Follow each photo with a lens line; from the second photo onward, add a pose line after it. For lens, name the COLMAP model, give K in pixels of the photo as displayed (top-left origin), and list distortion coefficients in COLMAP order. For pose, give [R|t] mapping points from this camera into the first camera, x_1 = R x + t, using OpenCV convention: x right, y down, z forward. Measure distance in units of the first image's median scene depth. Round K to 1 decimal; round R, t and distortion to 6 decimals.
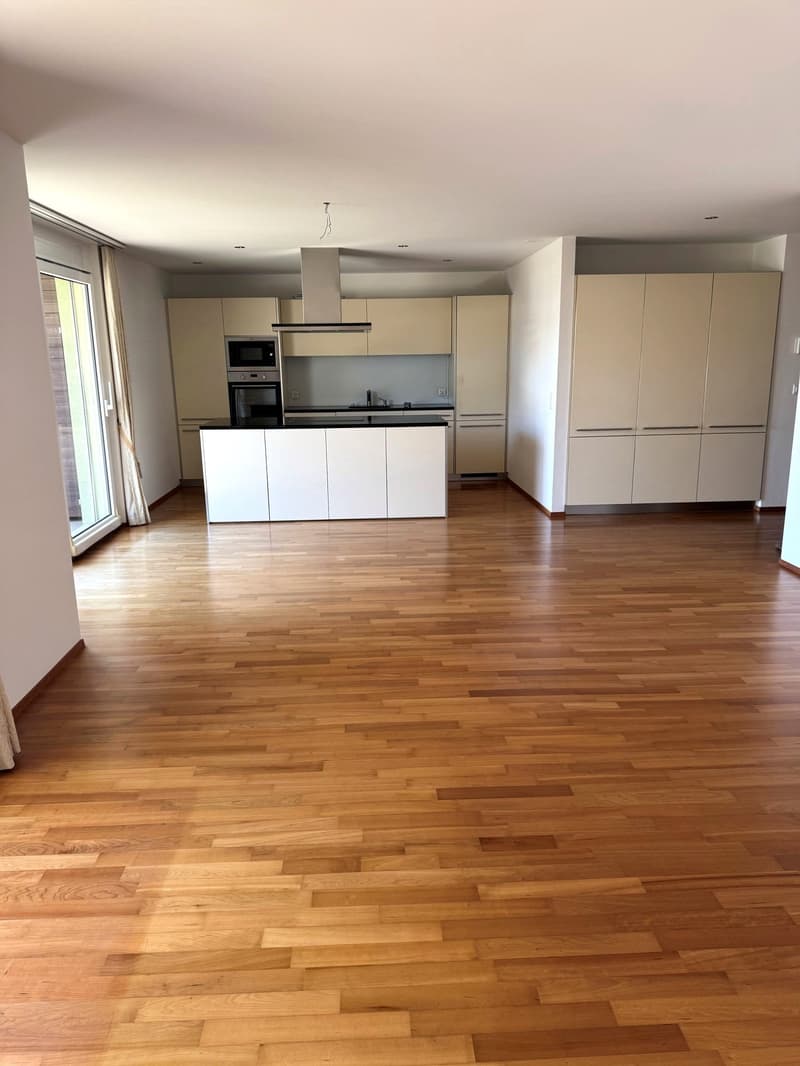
lens RADIAL K [[757.2, 0, 400.0], [0, 757.2, 533.0], [0, 0, 1]] dist [0.051395, -0.004061]
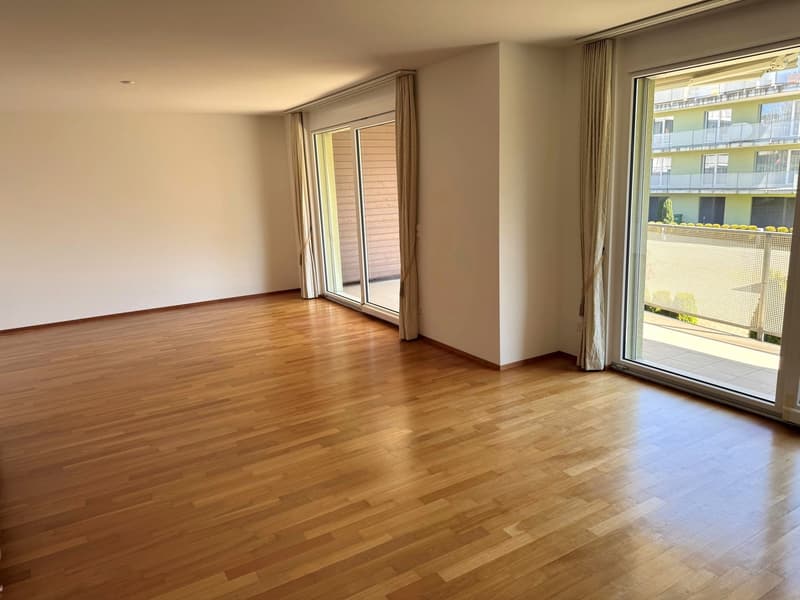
lens RADIAL K [[568.3, 0, 400.0], [0, 568.3, 300.0], [0, 0, 1]] dist [0.051395, -0.004061]
pose [[-0.883659, 0.155421, -0.441579, 0.224908], [-0.044250, 0.911323, 0.409307, -0.417049], [0.466036, 0.381227, -0.798421, 1.687237]]
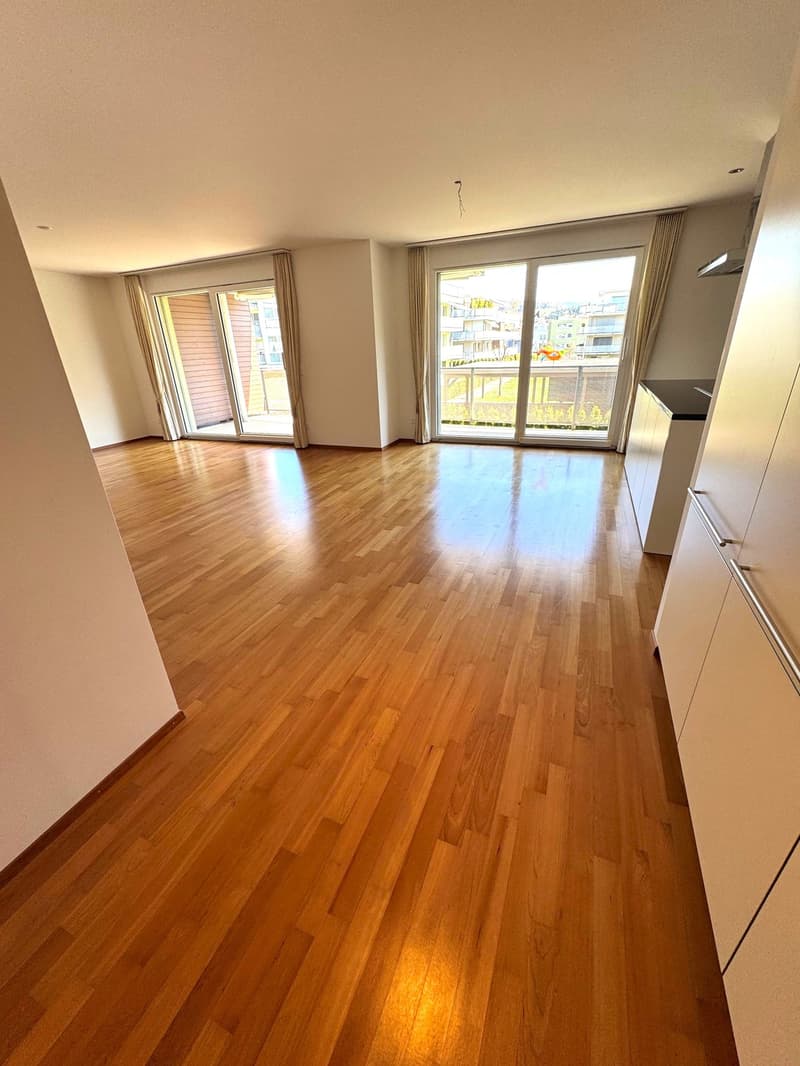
lens RADIAL K [[430.7, 0, 400.0], [0, 430.7, 533.0], [0, 0, 1]] dist [-0.002975, -0.000281]
pose [[-0.436342, 0.396608, -0.807656, 0.812278], [-0.154810, 0.851137, 0.501597, -0.342131], [0.886363, 0.343901, -0.309988, 1.538775]]
